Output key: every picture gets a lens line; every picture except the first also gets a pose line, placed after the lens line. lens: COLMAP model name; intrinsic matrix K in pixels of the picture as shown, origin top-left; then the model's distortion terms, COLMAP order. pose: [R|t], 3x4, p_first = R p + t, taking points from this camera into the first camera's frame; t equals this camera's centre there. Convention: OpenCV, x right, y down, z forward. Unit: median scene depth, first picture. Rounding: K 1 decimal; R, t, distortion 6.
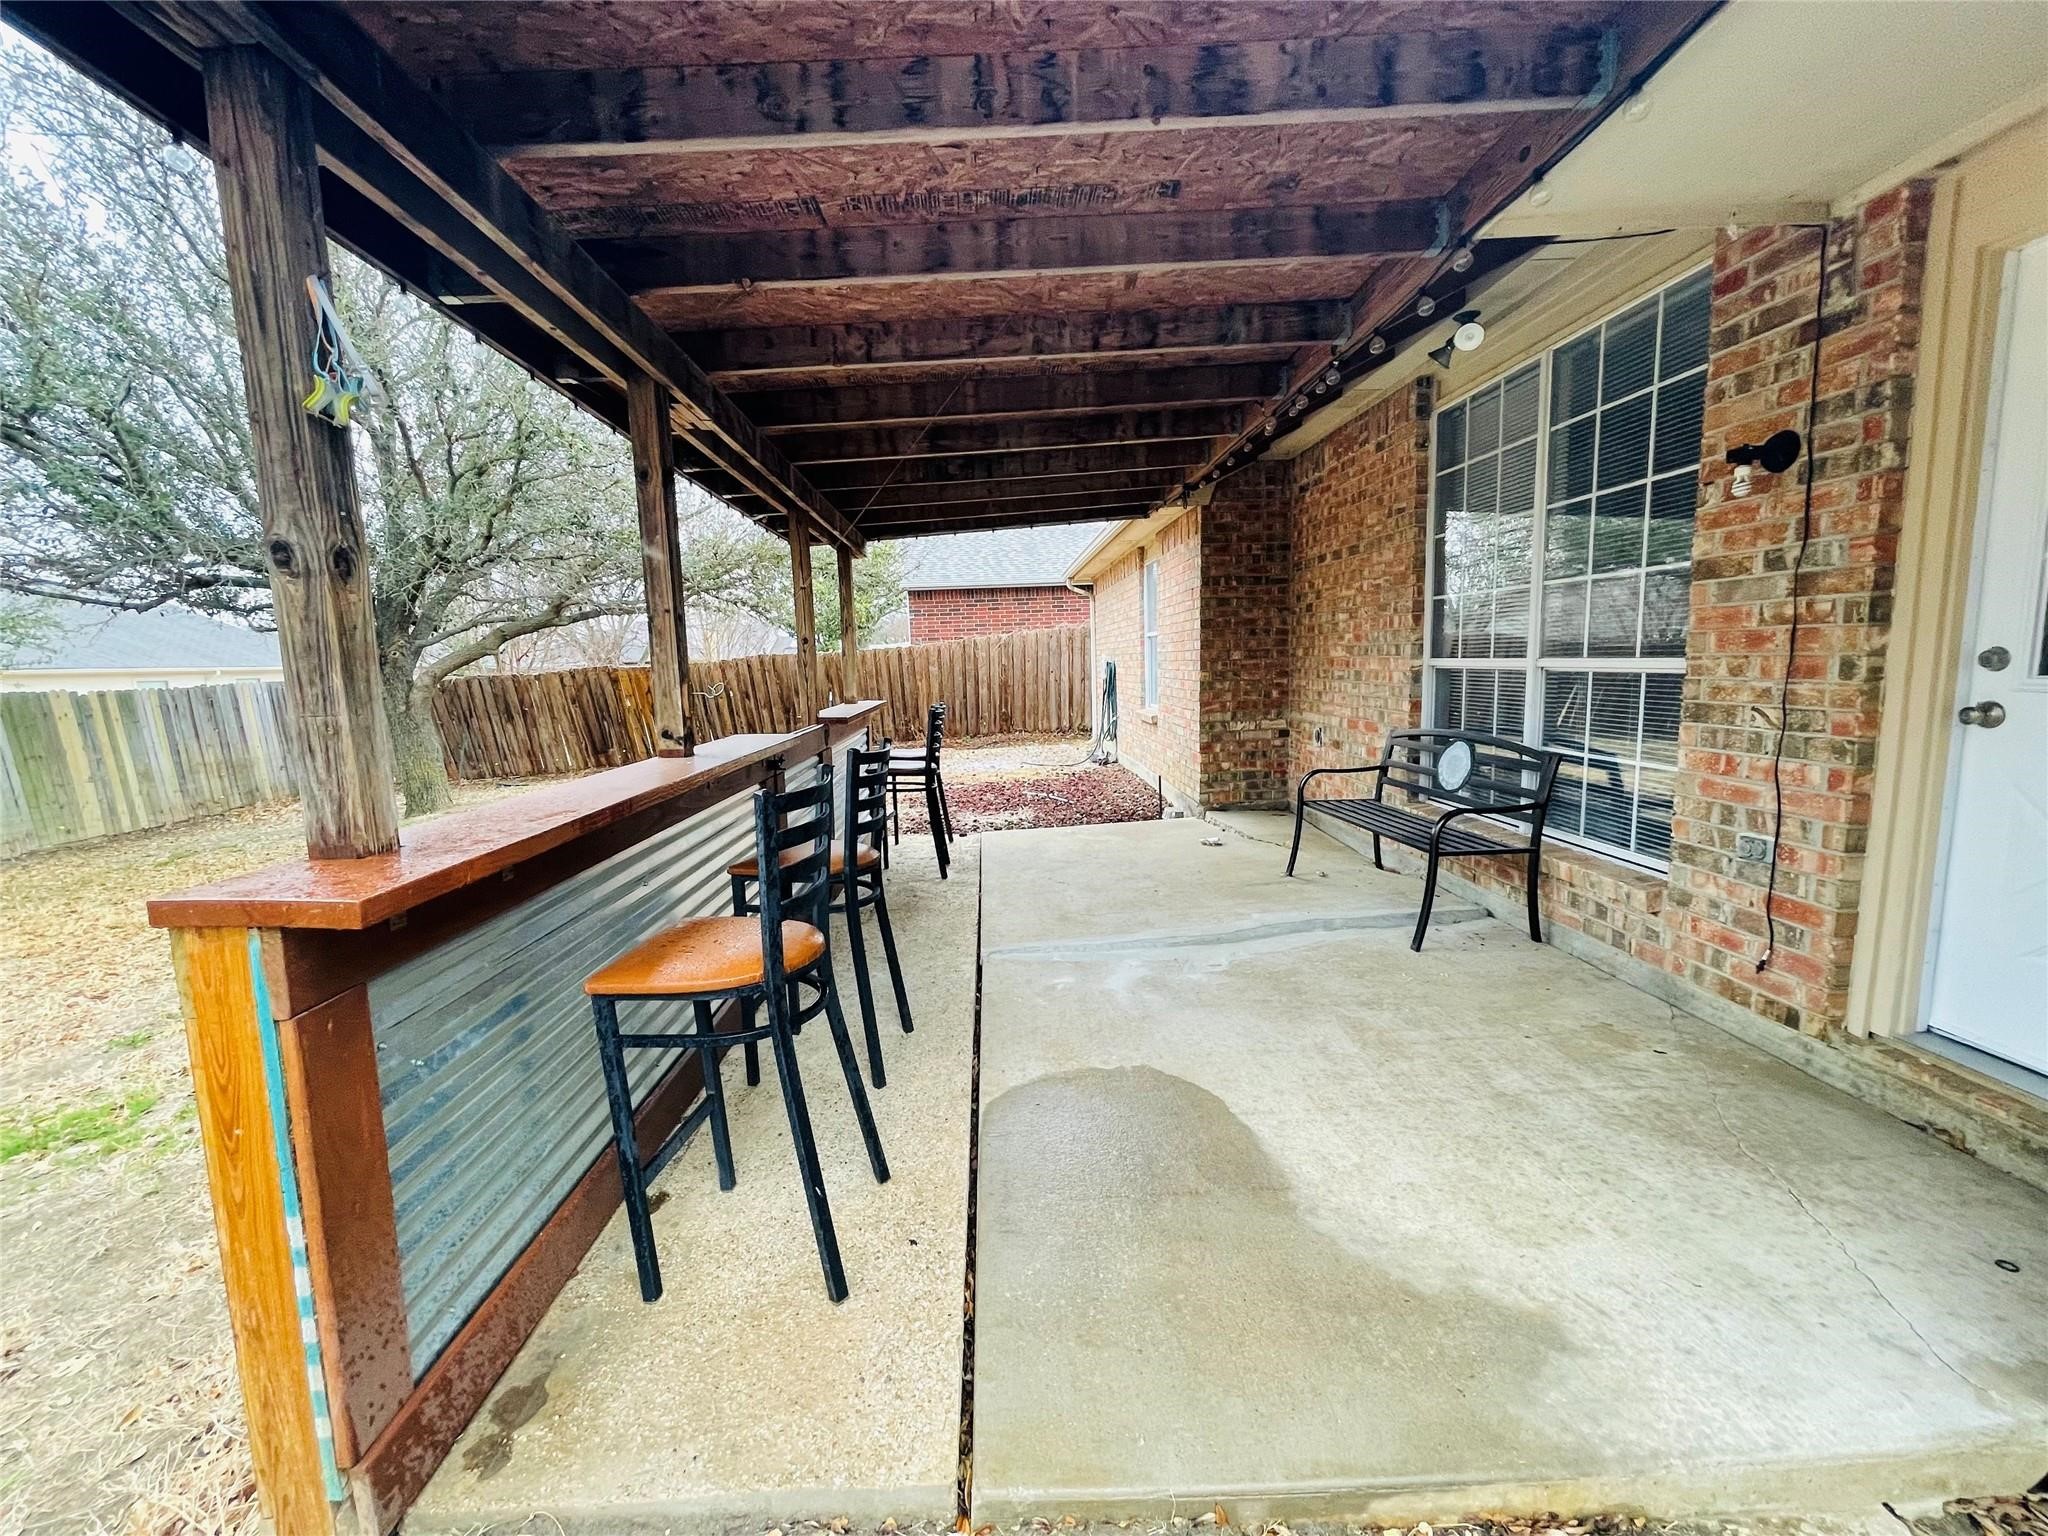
lens RADIAL K [[834.3, 0, 1012.3], [0, 834.3, 763.6], [0, 0, 1]] dist [0.001386, 0.000017]
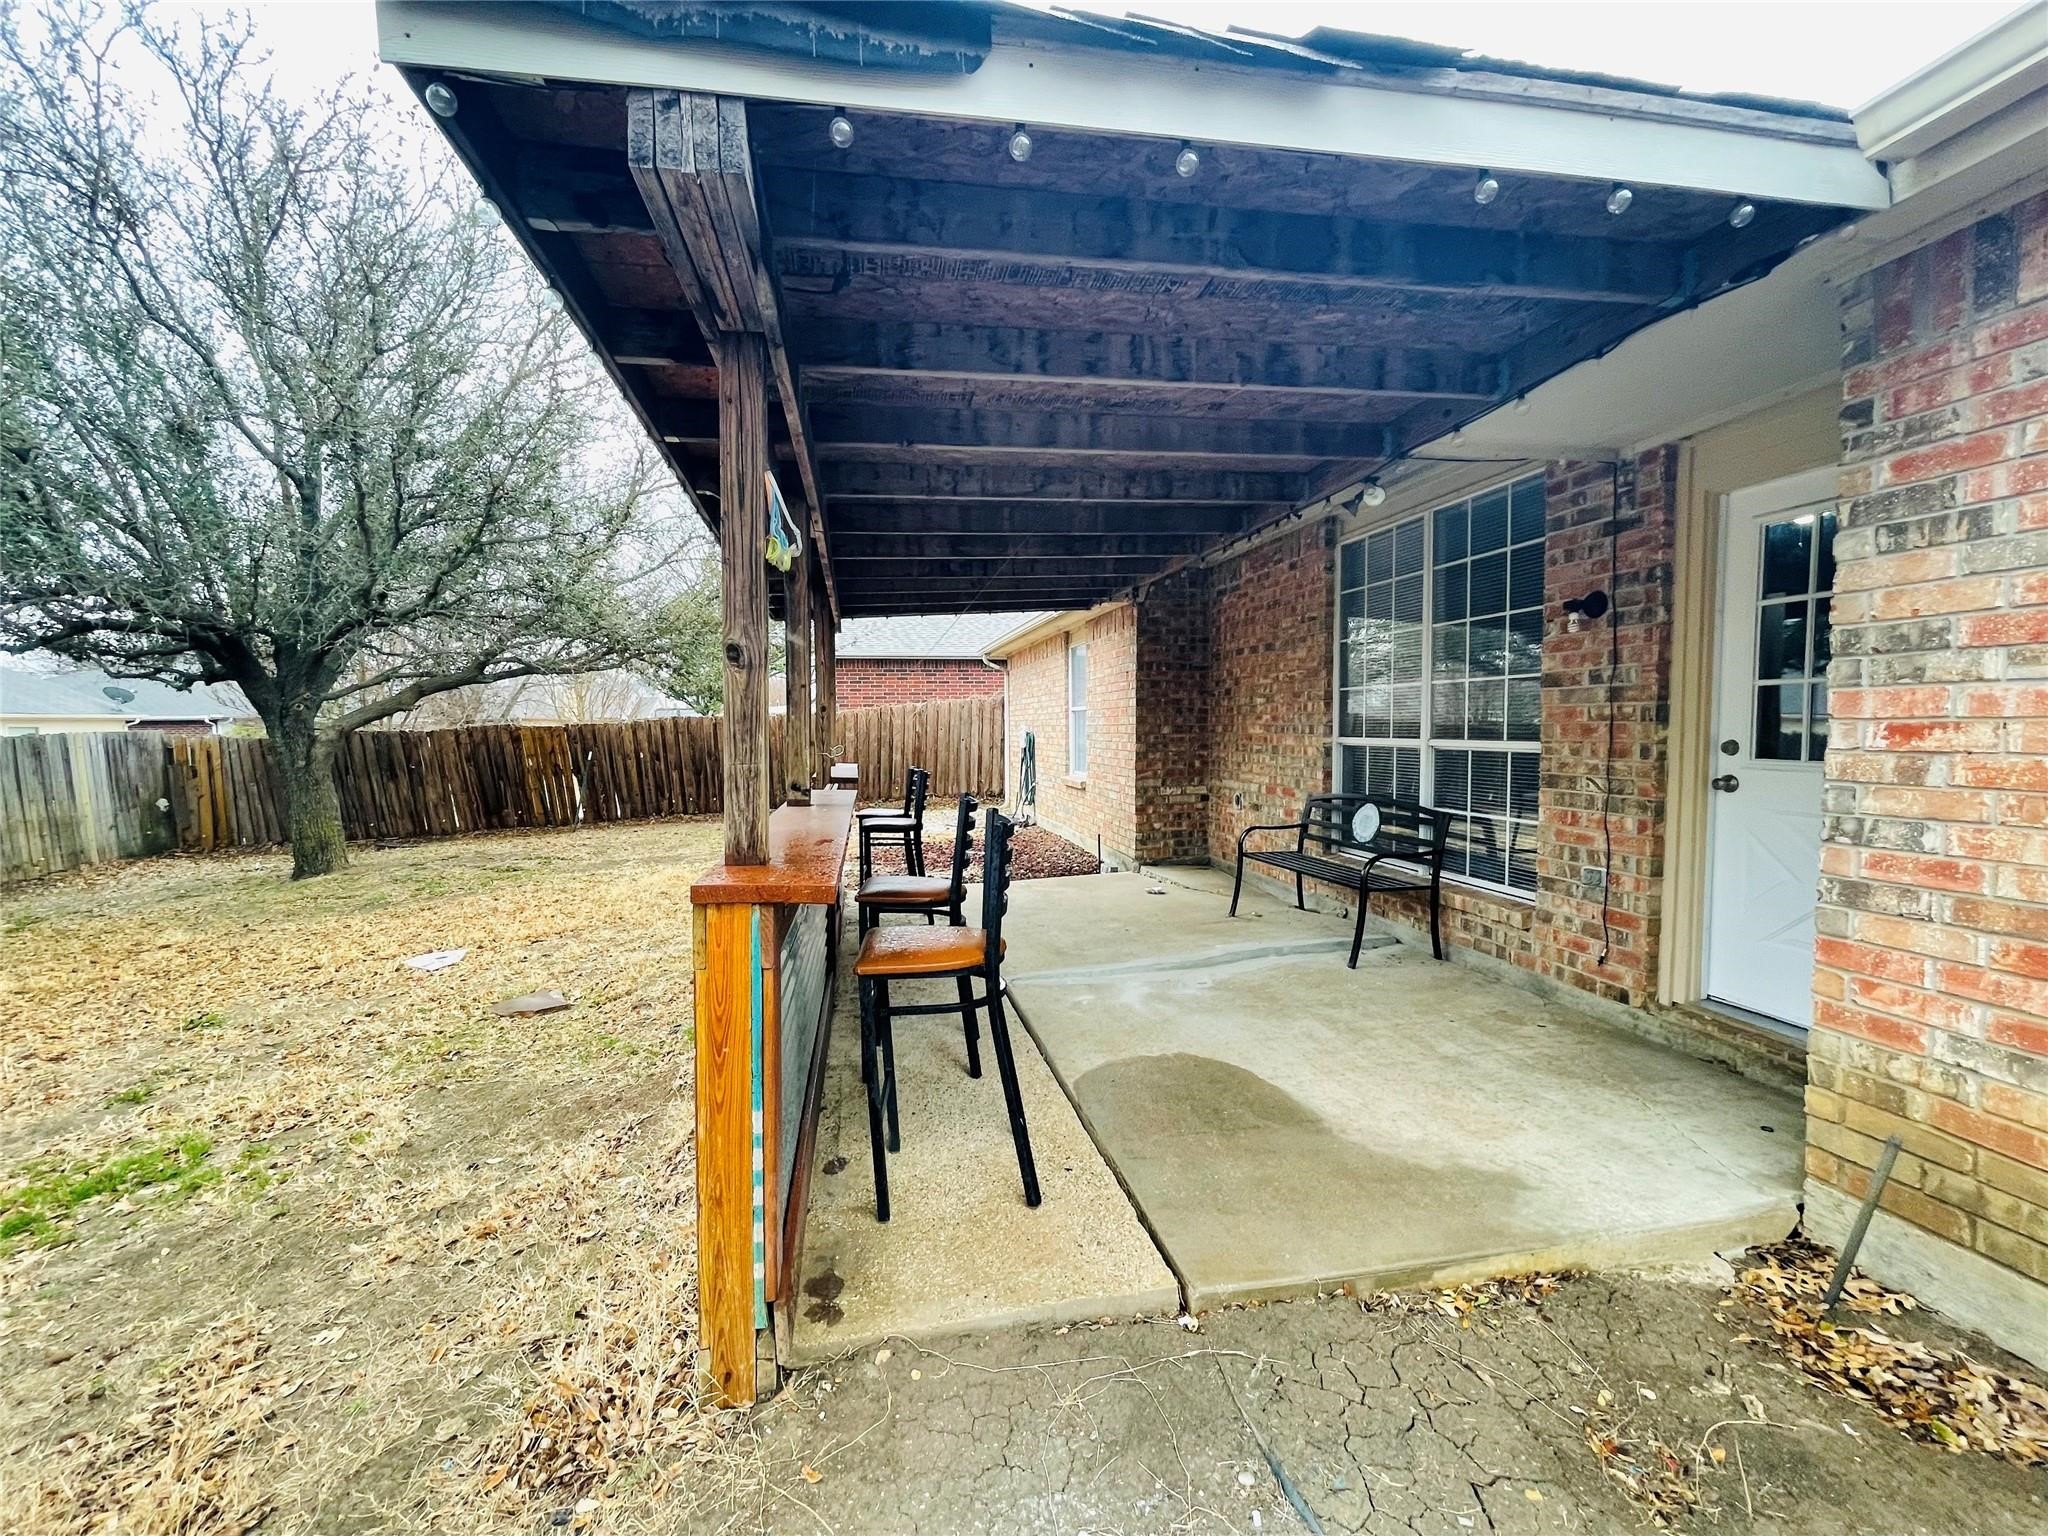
lens RADIAL K [[834.3, 0, 1015.6], [0, 834.3, 763.3], [0, 0, 1]] dist [0.001386, 0.000017]
pose [[0.986612, 0.017645, 0.162128, -0.296170], [-0.004392, 0.996644, -0.081745, 0.027876], [-0.163026, 0.079938, 0.983378, -0.236125]]
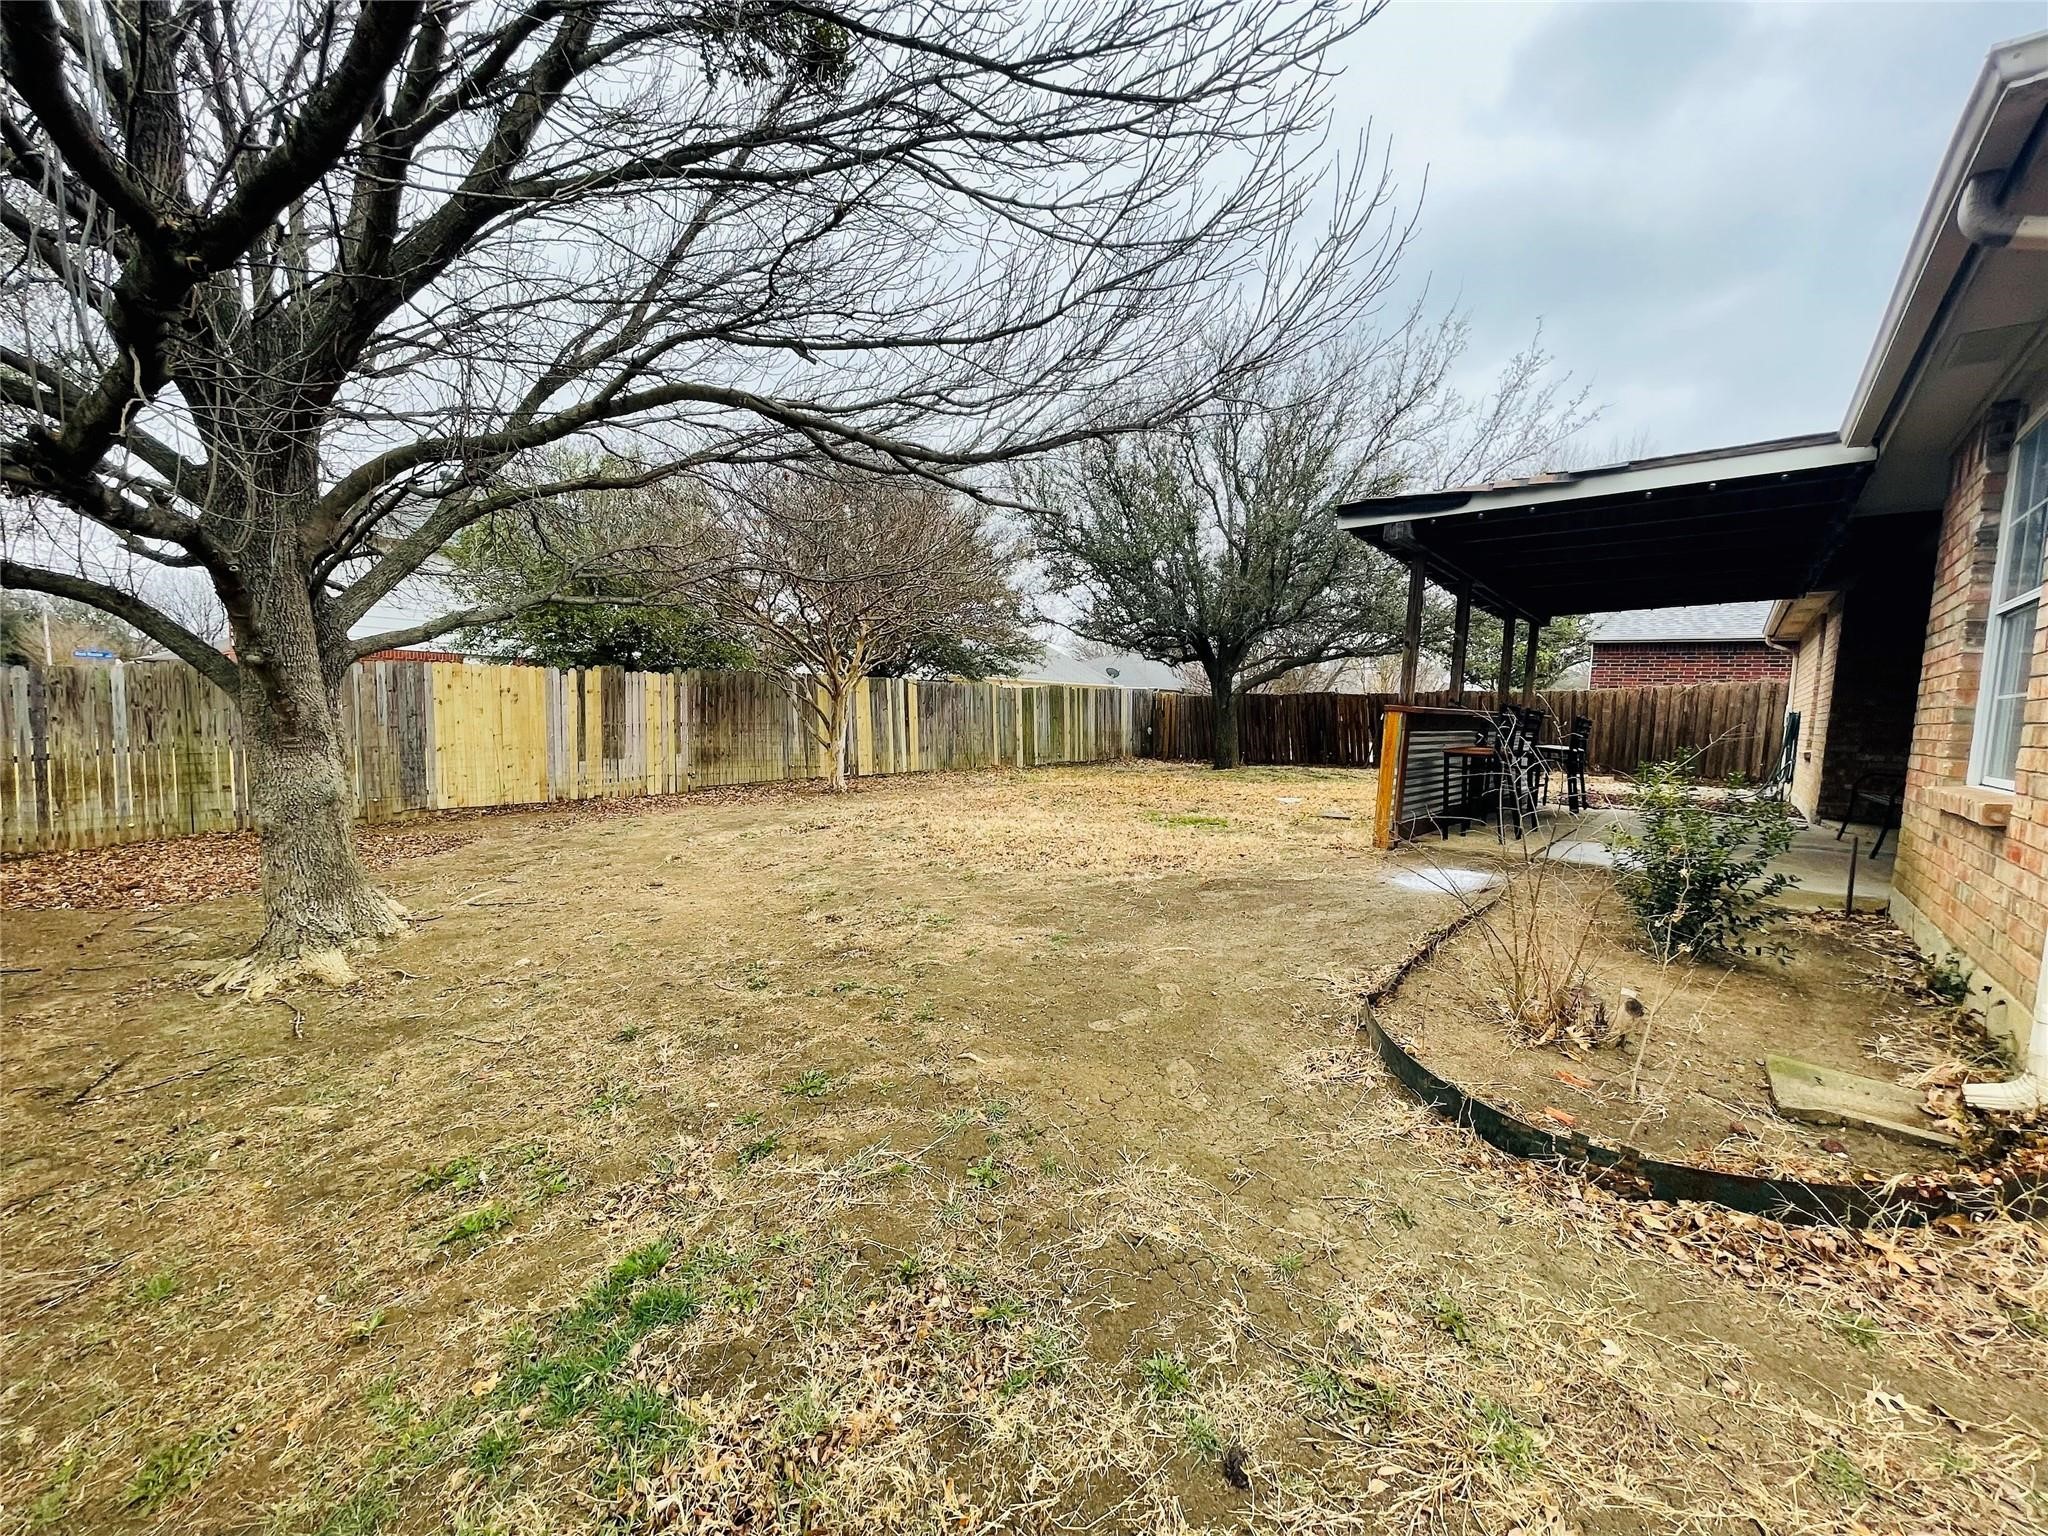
lens RADIAL K [[834.3, 0, 1020.0], [0, 834.3, 770.4], [0, 0, 1]] dist [0.001386, 0.000017]
pose [[0.740475, 0.124372, -0.660476, 0.388075], [-0.148484, 0.988718, 0.019713, 0.334172], [0.655477, 0.083473, 0.750588, -1.988899]]
